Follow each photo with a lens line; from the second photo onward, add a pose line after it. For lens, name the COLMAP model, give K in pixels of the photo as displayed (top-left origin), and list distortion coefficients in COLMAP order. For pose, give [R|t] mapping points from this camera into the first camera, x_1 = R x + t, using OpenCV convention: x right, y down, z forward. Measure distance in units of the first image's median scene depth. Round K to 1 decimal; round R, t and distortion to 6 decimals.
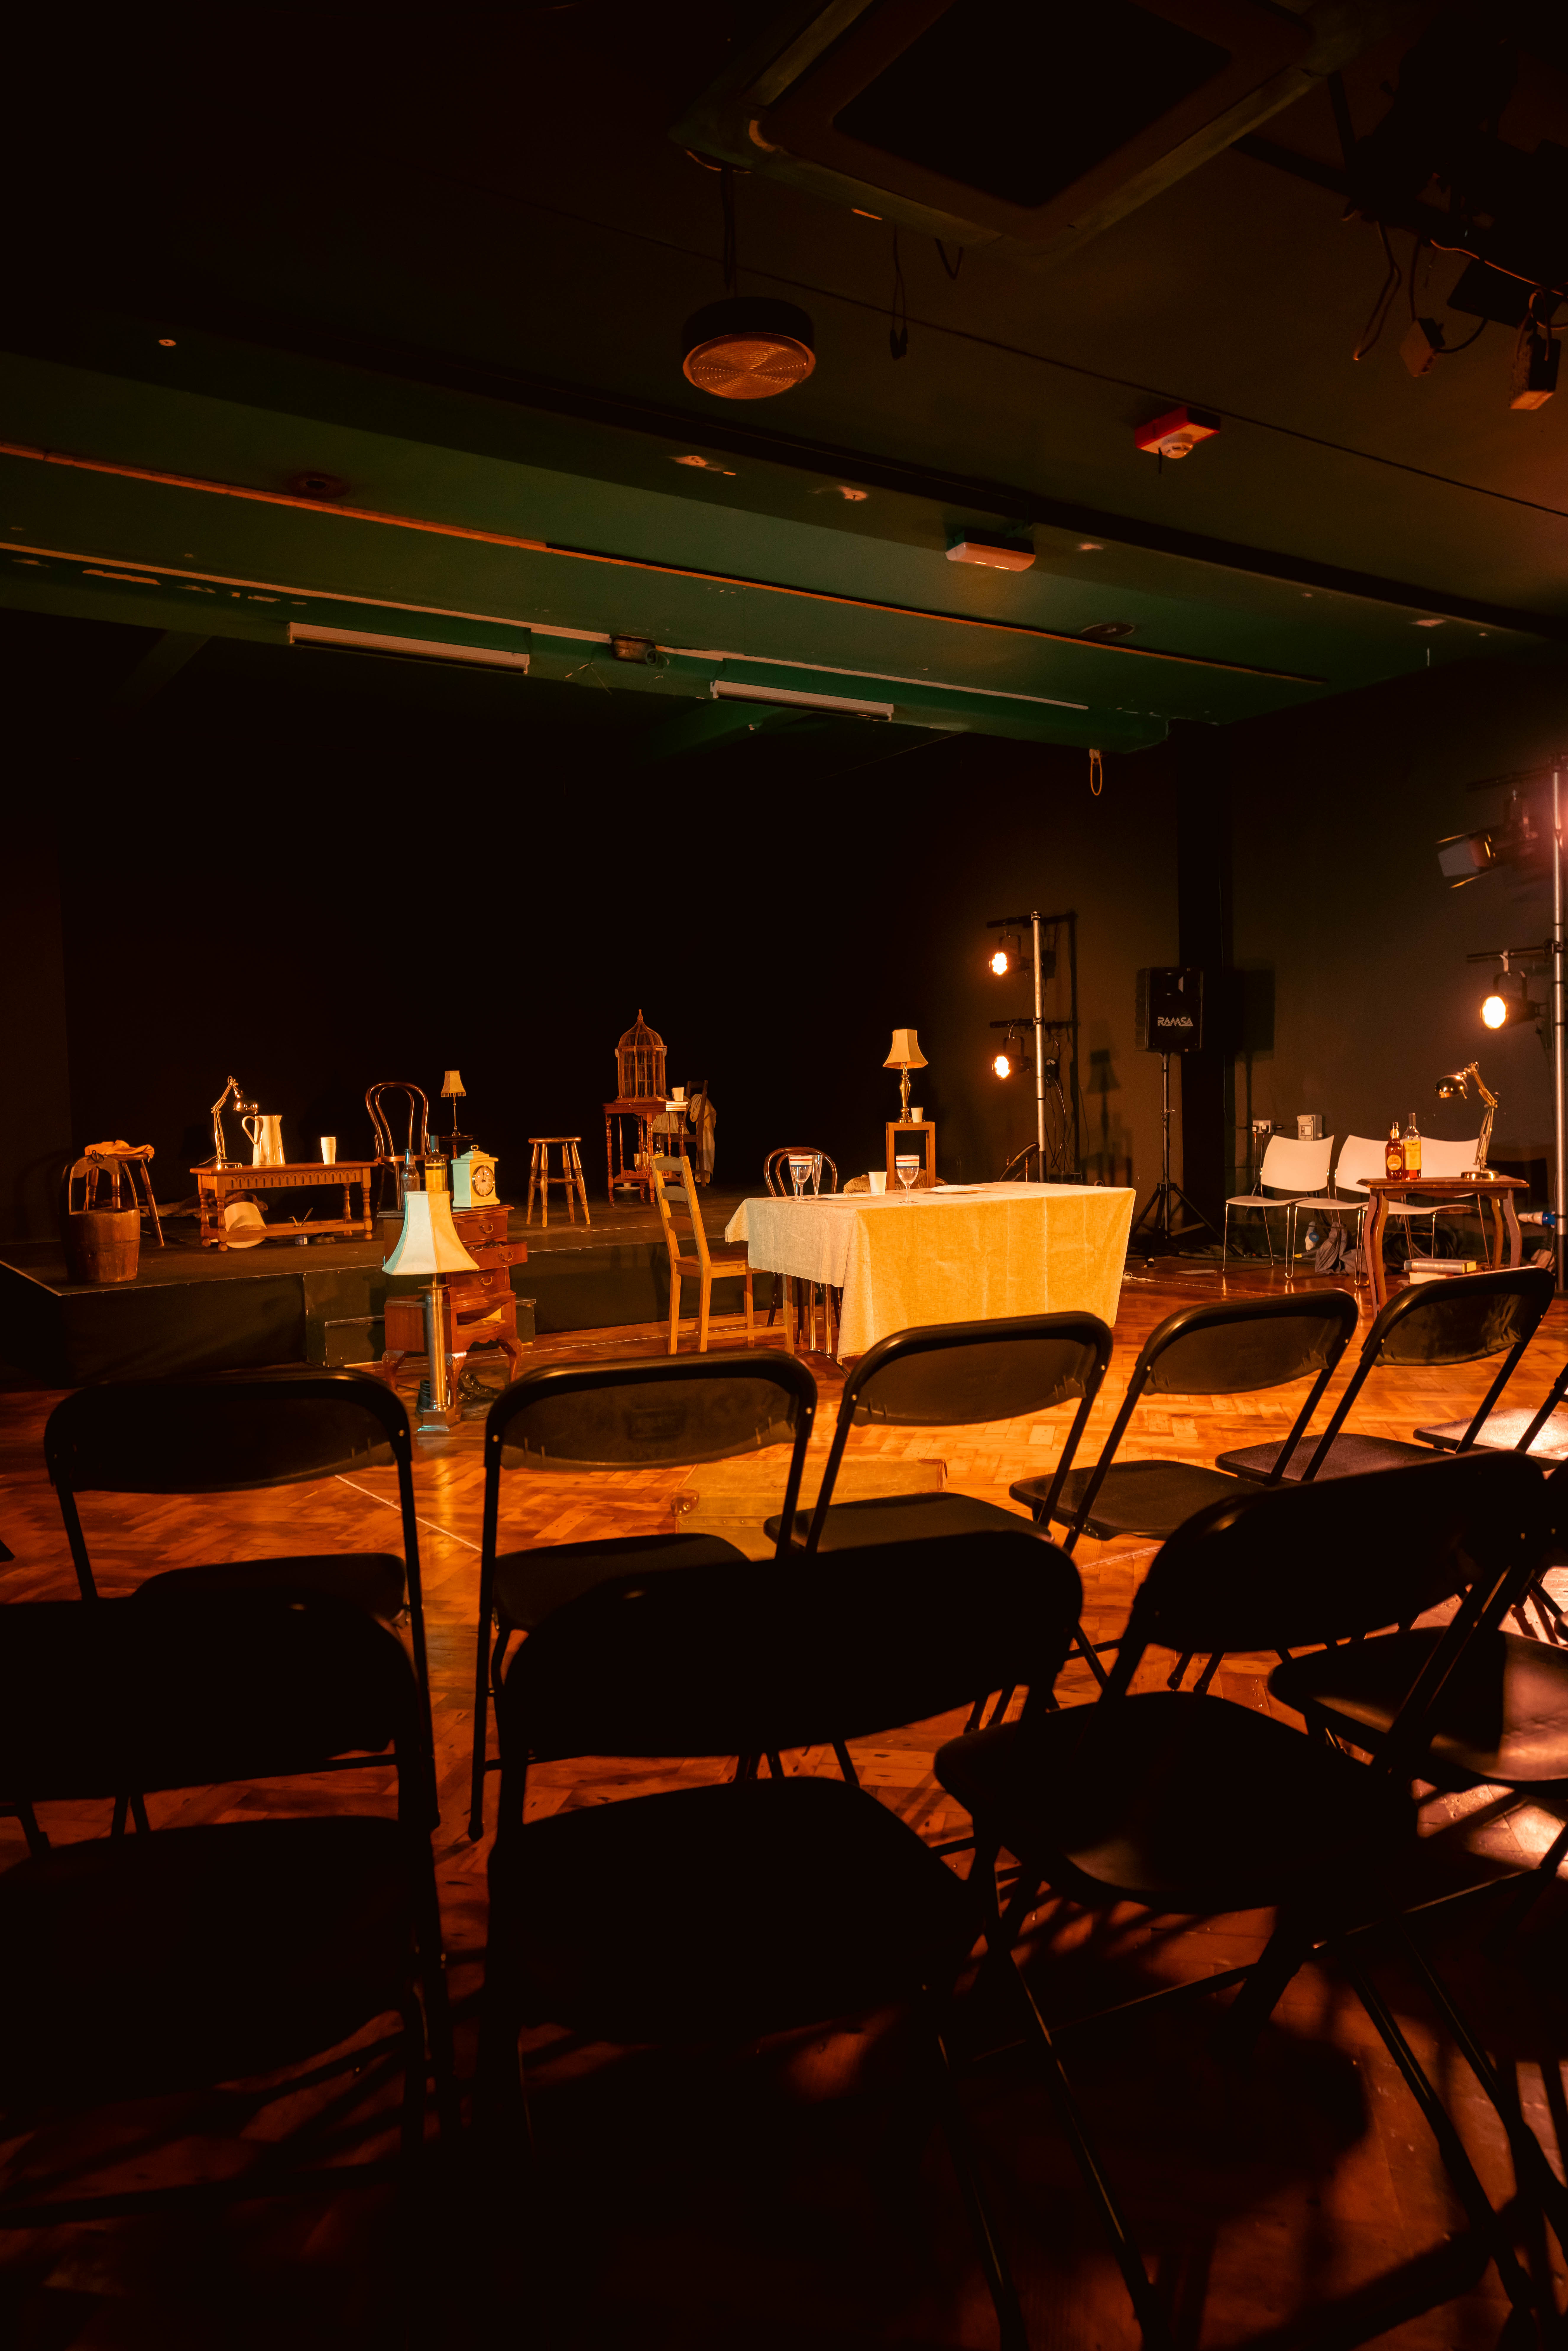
lens RADIAL K [[1589.7, 0, 784.0], [0, 1589.7, 1175.5], [0, 0, 1]] dist [0.054641, 0.001278]
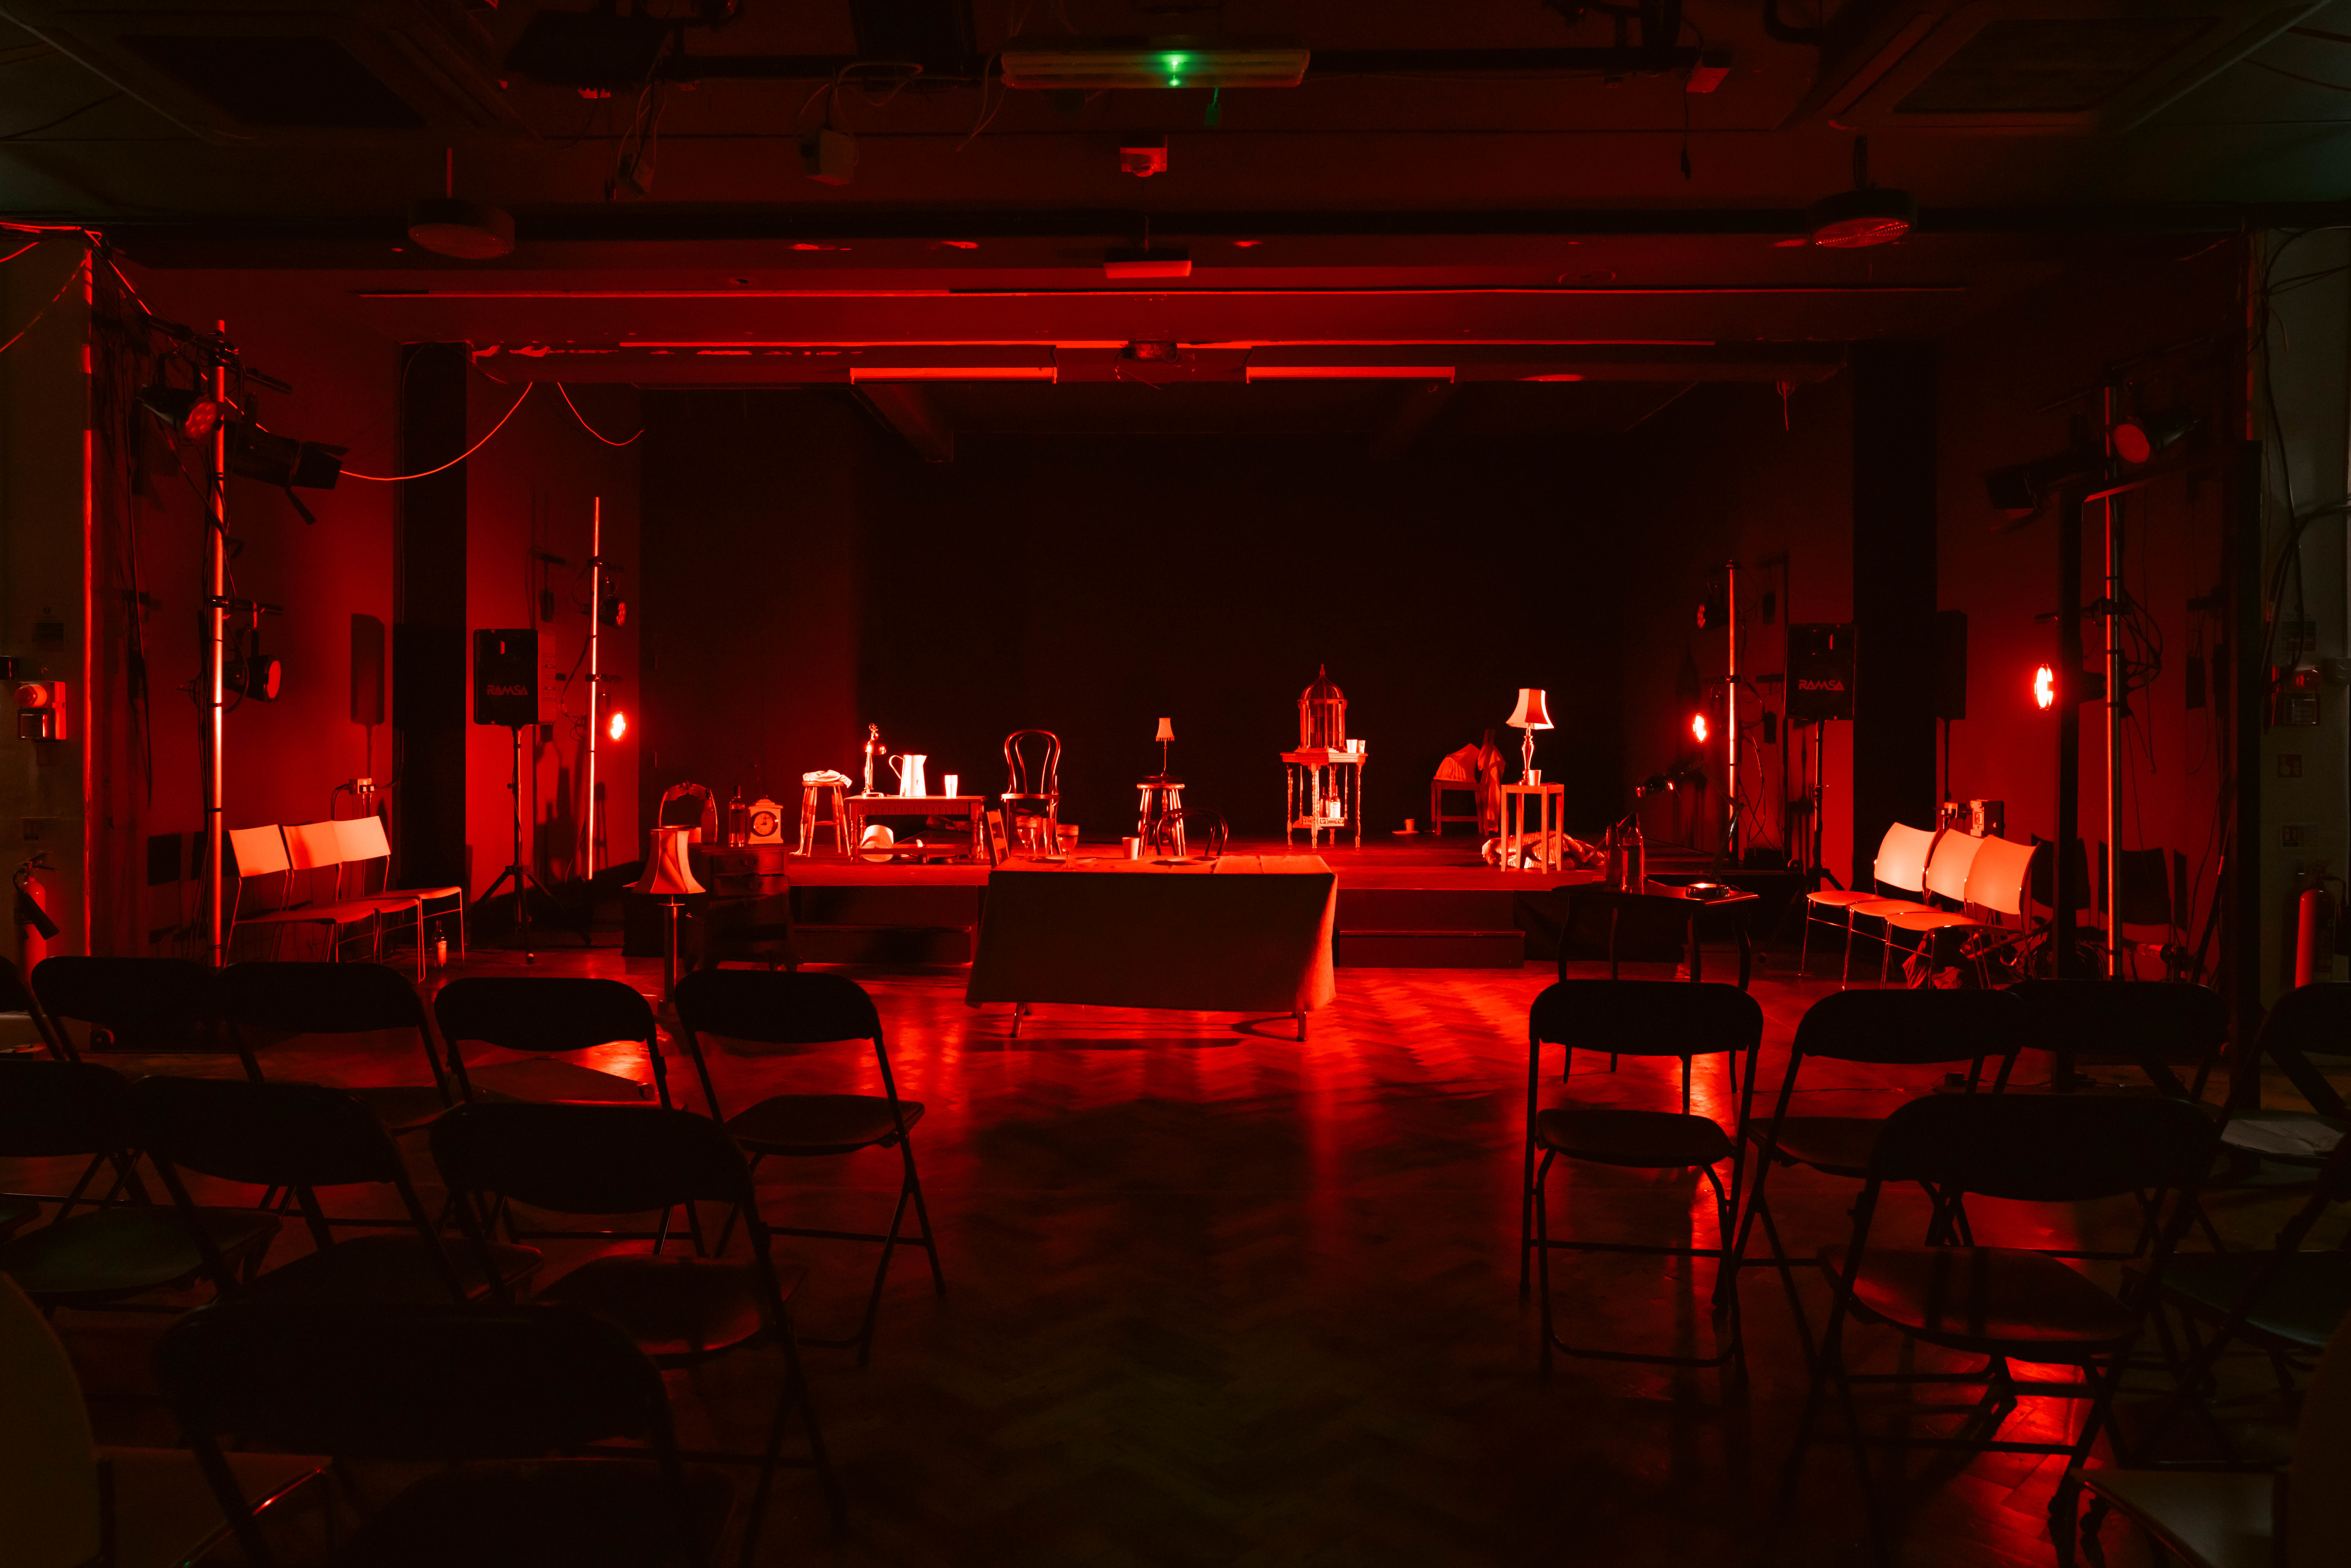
lens RADIAL K [[1589.7, 0, 1177.8], [0, 1589.7, 741.0], [0, 0, 1]] dist [0.054641, 0.001278]
pose [[0.834347, 0.034582, -0.550153, 0.515641], [-0.053342, 0.998412, -0.018137, -0.037071], [0.548652, 0.044479, 0.834867, 0.092526]]
